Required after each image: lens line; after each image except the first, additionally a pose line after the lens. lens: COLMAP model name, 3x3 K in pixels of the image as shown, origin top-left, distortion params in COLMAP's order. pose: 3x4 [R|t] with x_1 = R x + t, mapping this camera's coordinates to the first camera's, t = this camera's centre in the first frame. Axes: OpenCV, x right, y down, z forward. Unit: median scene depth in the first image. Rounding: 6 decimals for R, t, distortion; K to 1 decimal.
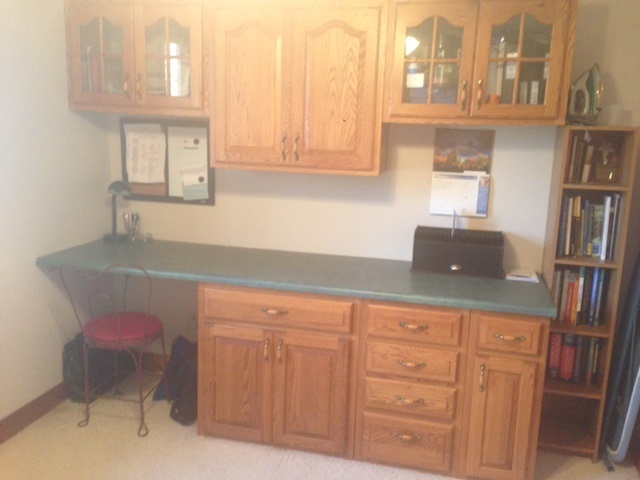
lens RADIAL K [[590.6, 0, 320.0], [0, 590.6, 240.0], [0, 0, 1]] dist [0.156696, -0.191098]
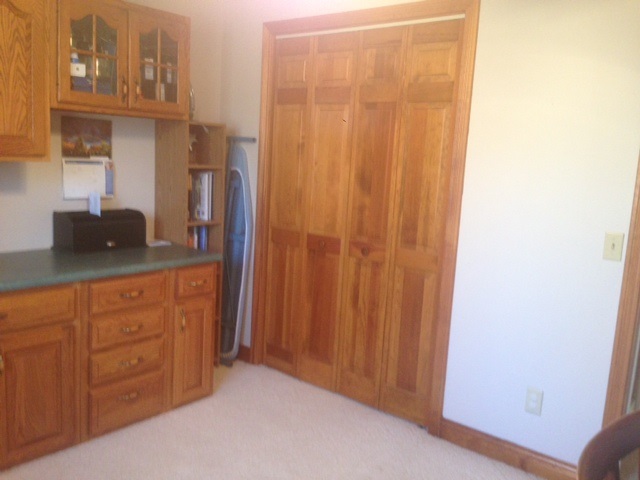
lens RADIAL K [[590.6, 0, 320.0], [0, 590.6, 240.0], [0, 0, 1]] dist [0.156696, -0.191098]
pose [[0.449441, -0.143849, 0.881652, -0.618929], [0.136887, 0.986384, 0.091155, -0.009412], [-0.882760, 0.079718, 0.463012, 0.147204]]
